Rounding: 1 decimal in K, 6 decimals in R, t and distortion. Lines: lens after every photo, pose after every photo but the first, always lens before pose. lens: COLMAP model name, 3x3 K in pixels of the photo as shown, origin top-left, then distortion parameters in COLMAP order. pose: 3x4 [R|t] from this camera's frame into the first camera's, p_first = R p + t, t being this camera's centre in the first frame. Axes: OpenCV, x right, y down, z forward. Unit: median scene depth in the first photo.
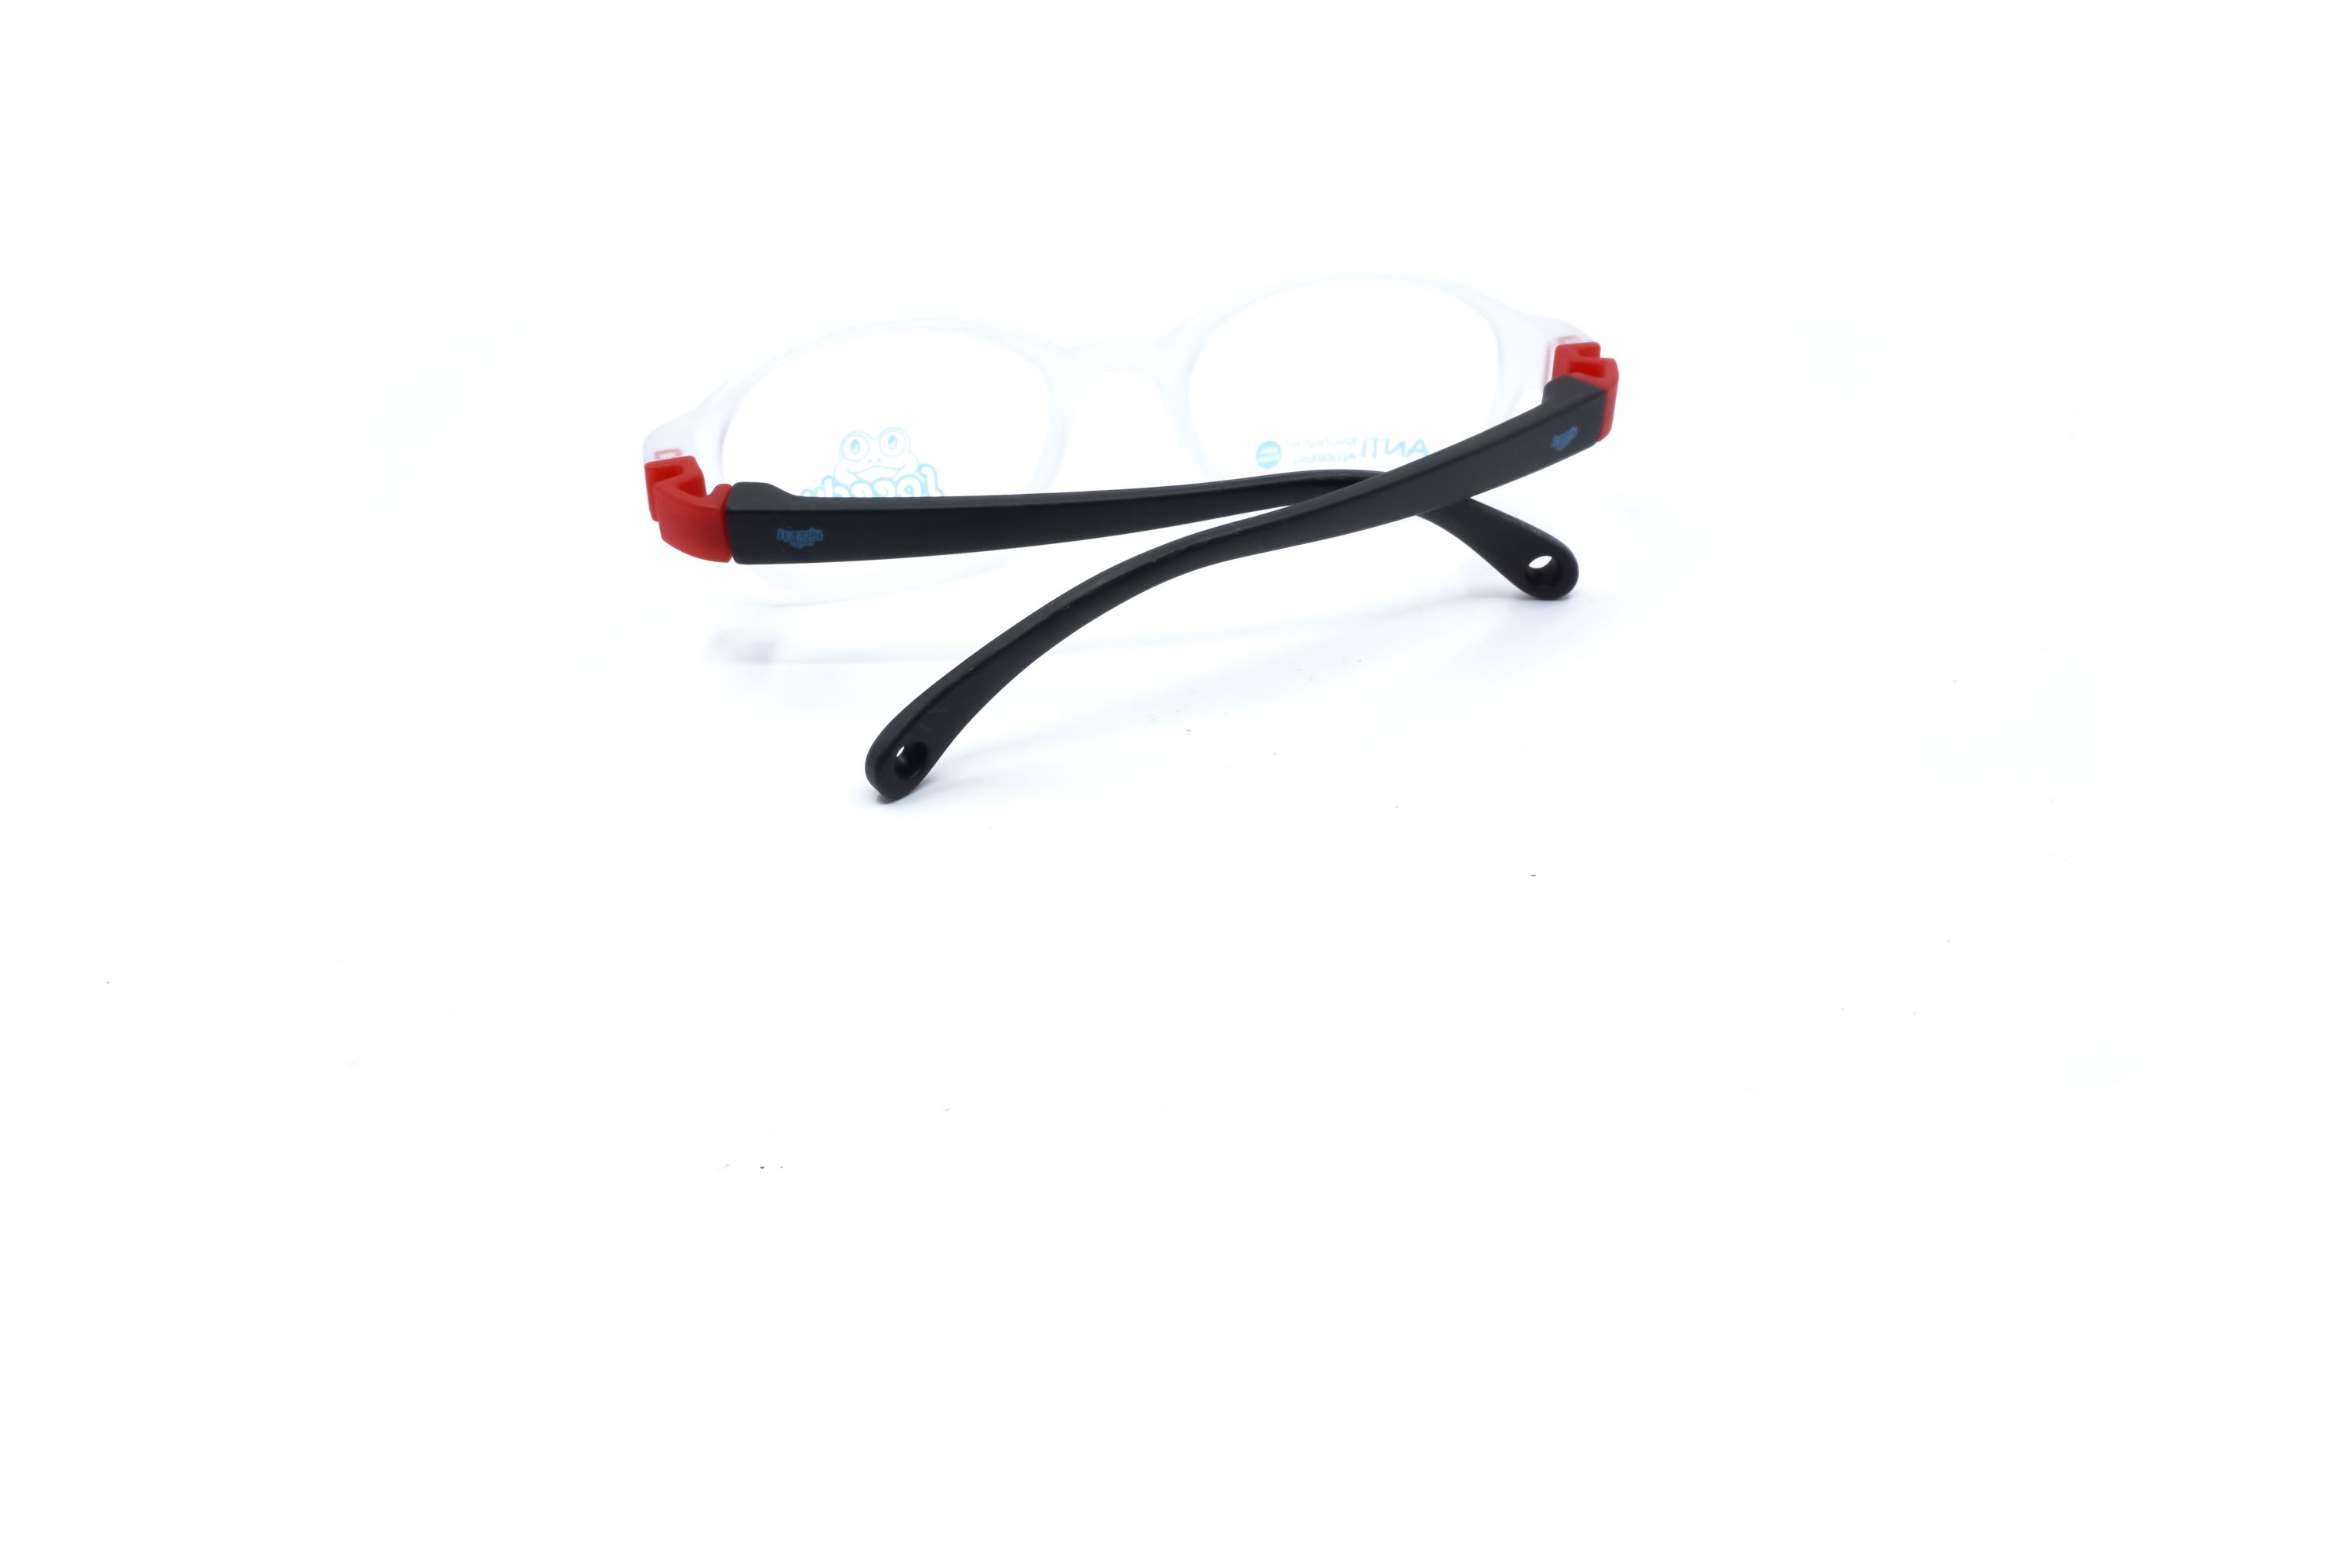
lens RADIAL K [[2397.9, 0, 1190.7], [0, 2397.9, 834.9], [0, 0, 1]] dist [-0.001730, -0.002603]
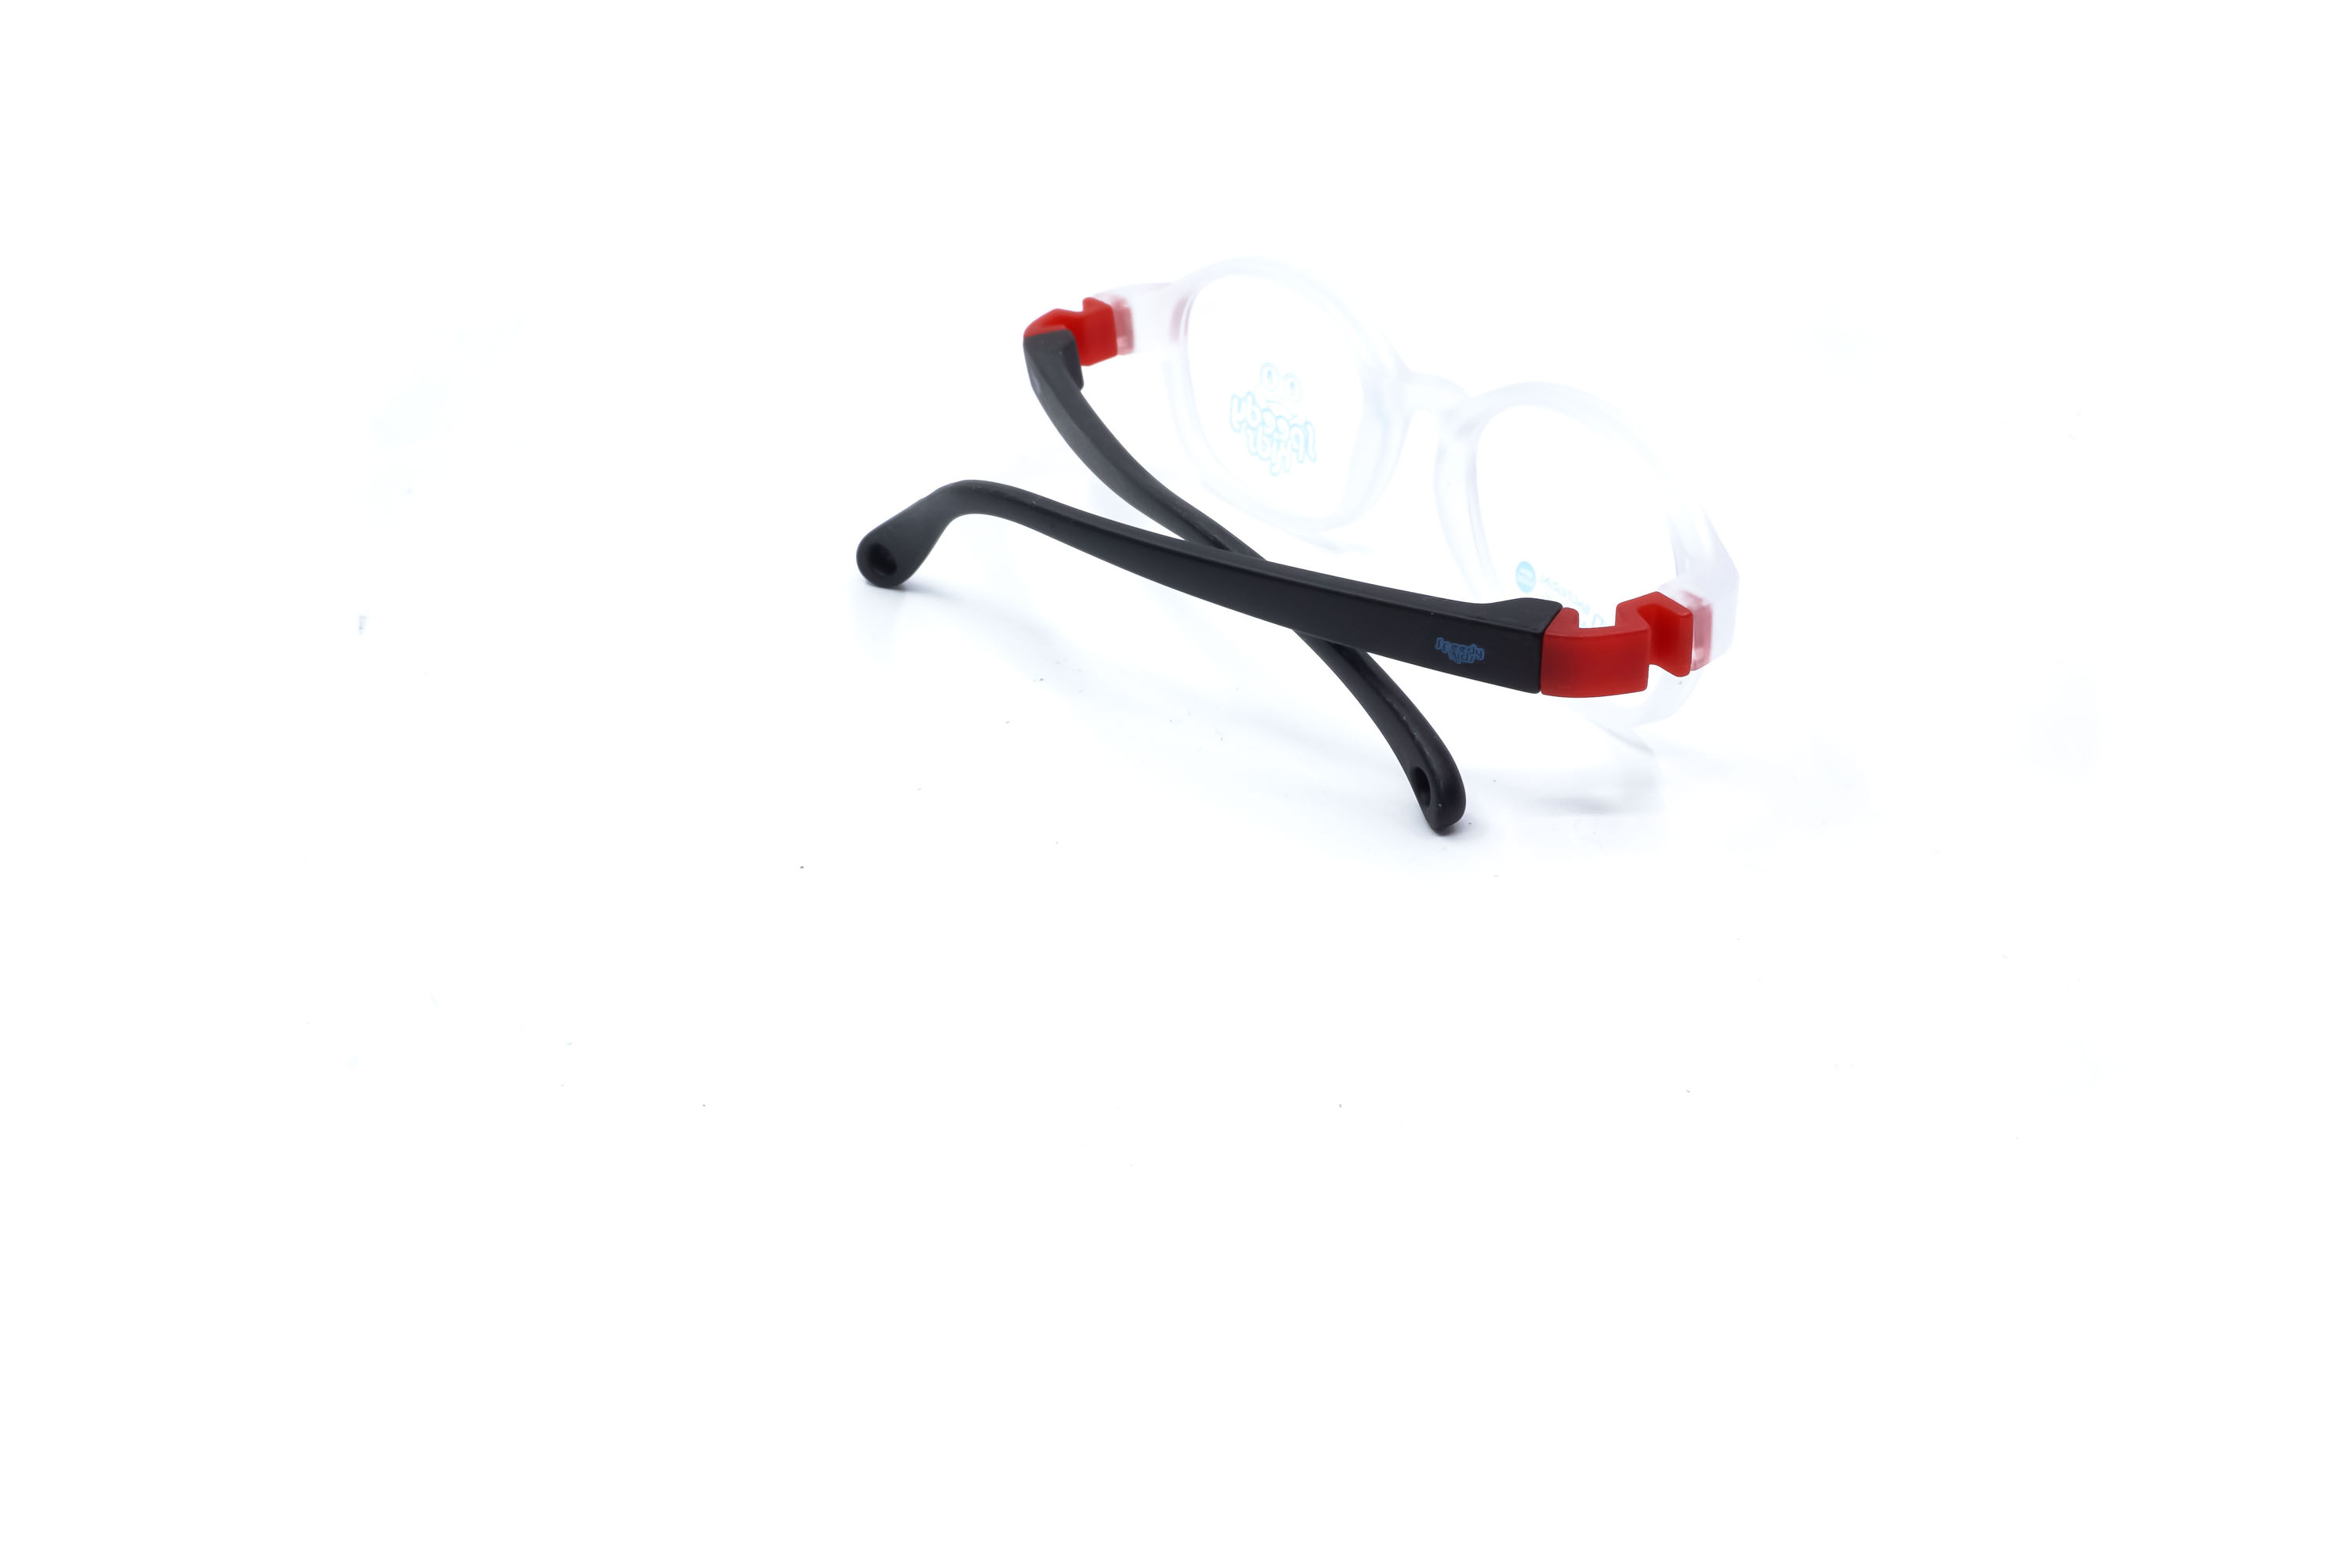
lens RADIAL K [[2432.2, 0, 1176.0], [0, 2432.2, 784.0], [0, 0, 1]] dist [-0.001459, 0.000159]
pose [[0.246065, 0.485655, -0.838804, 0.848208], [-0.487142, 0.810134, 0.326151, -0.348562], [0.837940, 0.328362, 0.435929, 0.552572]]
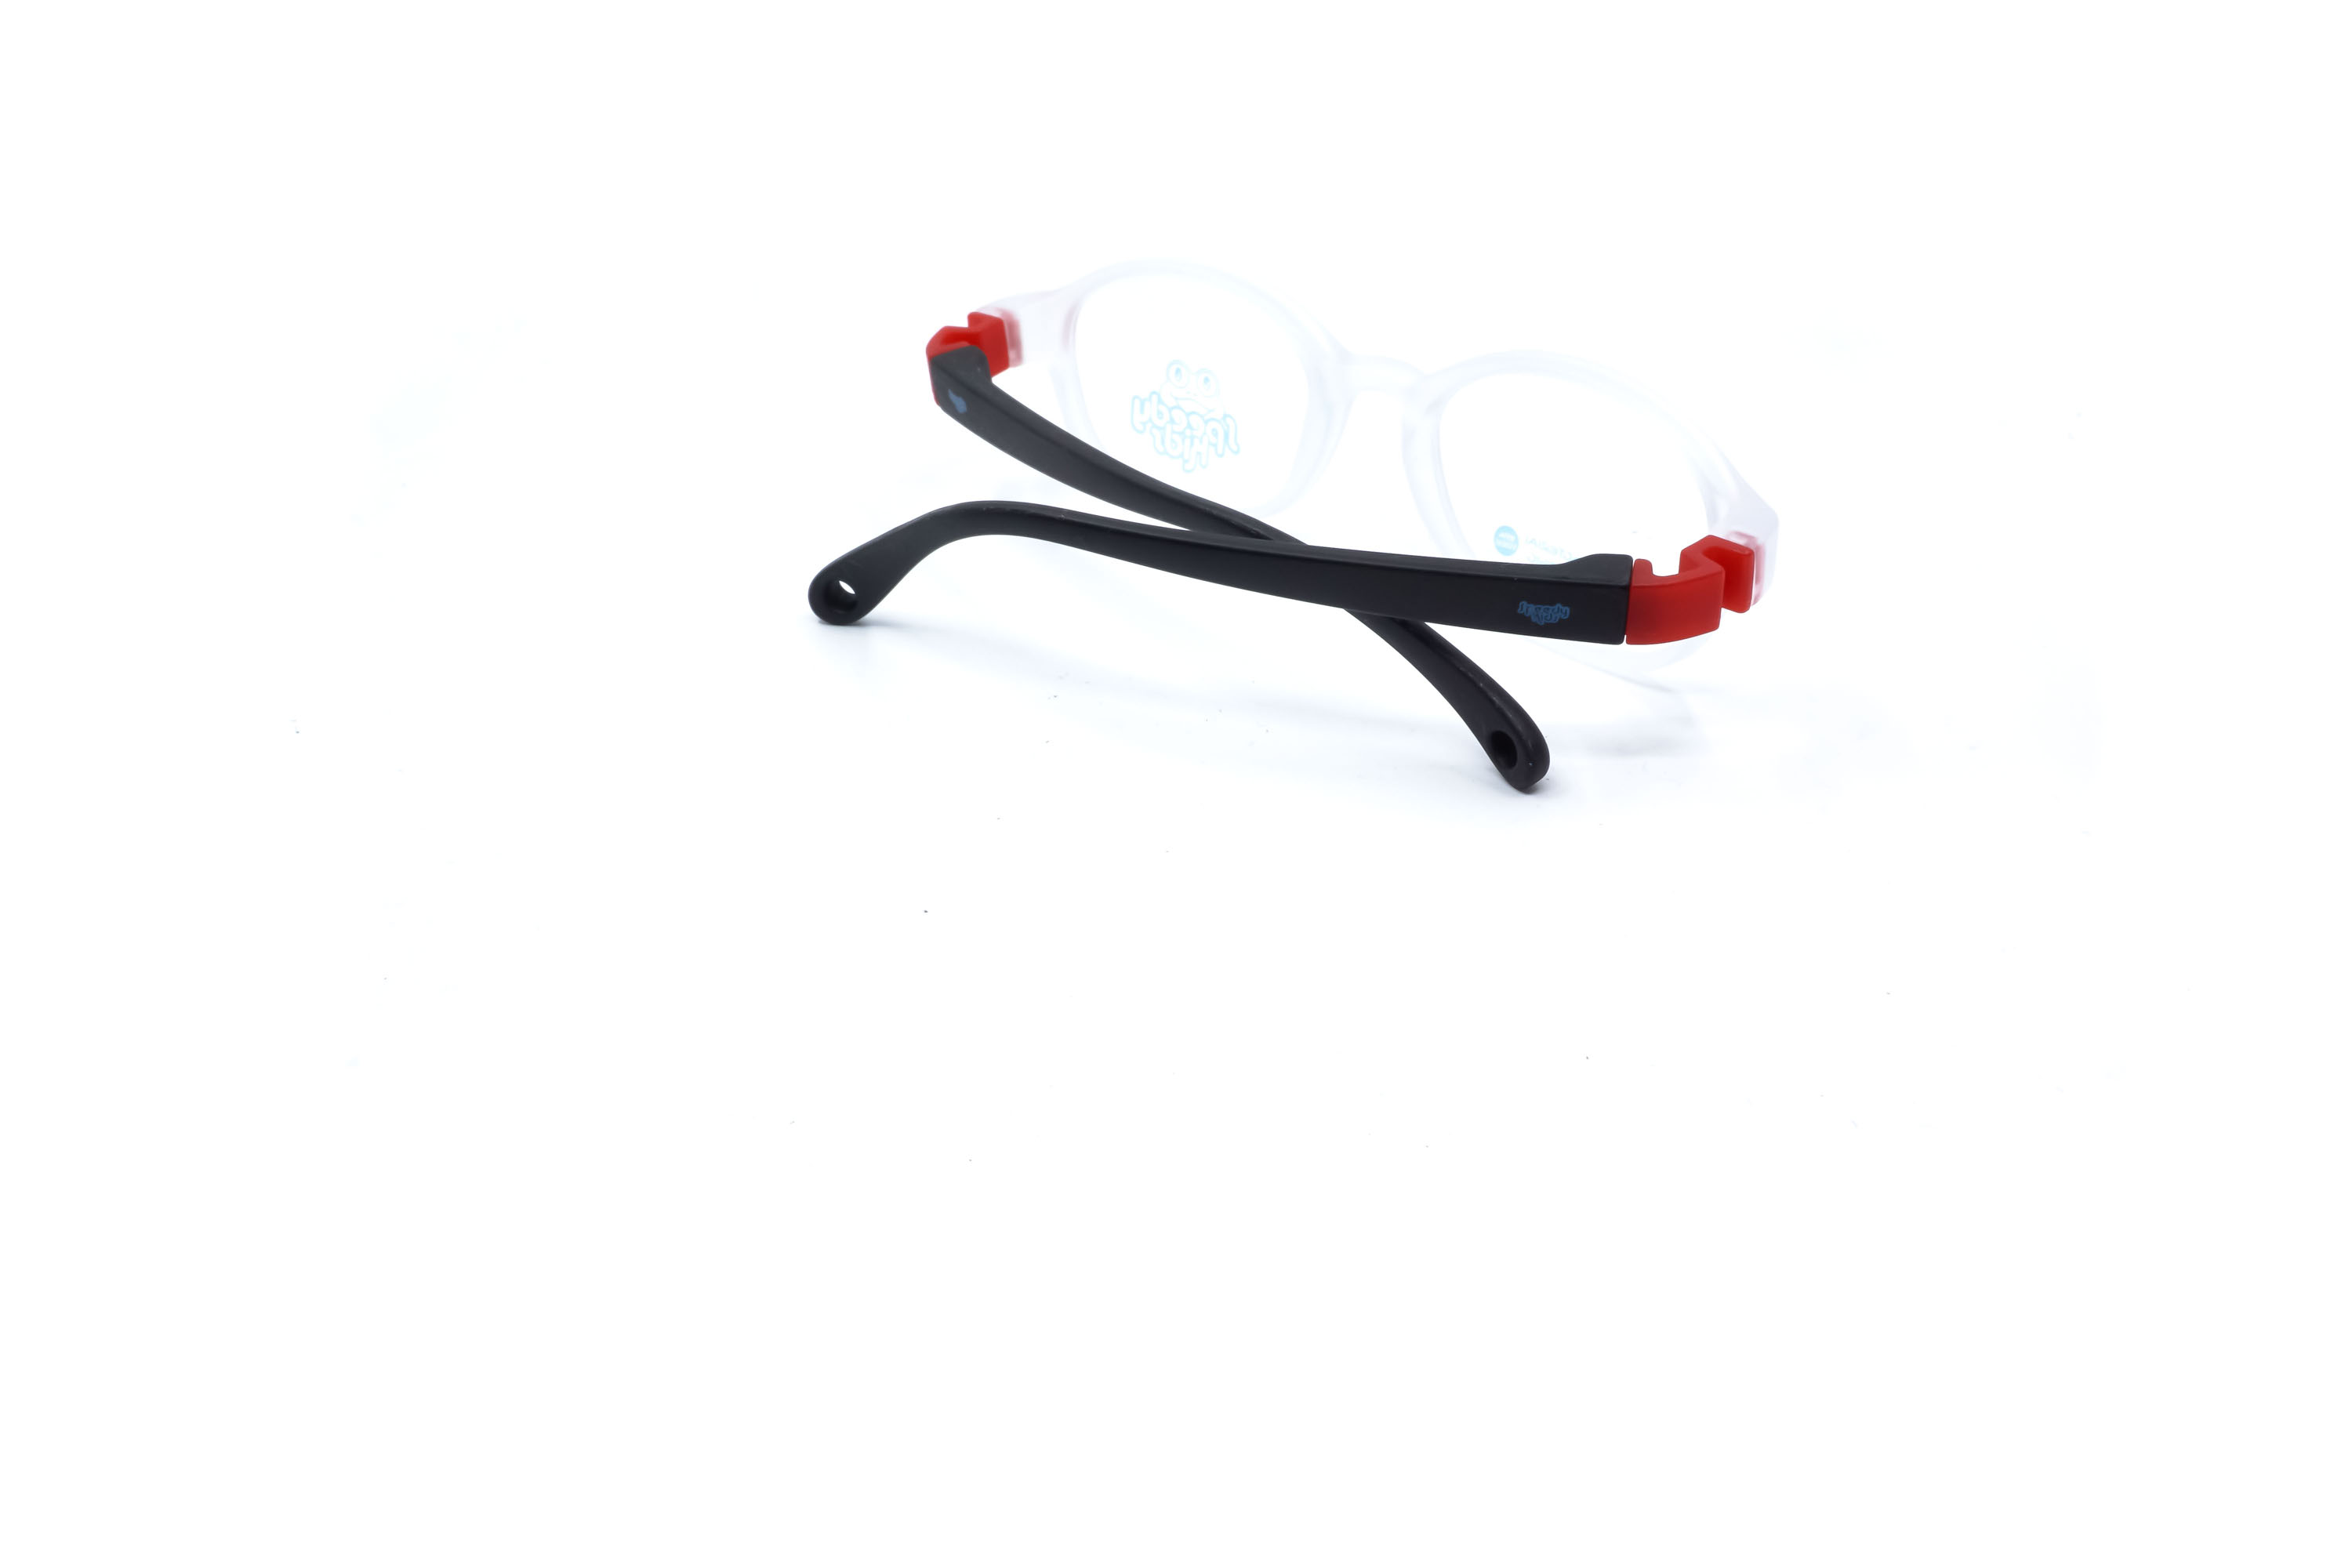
lens RADIAL K [[2432.2, 0, 1176.0], [0, 2432.2, 784.0], [0, 0, 1]] dist [-0.001459, 0.000159]
pose [[0.487336, 0.433254, -0.758152, 0.763264], [-0.437916, 0.872418, 0.217063, -0.237964], [0.755469, 0.226224, 0.614889, 0.373062]]
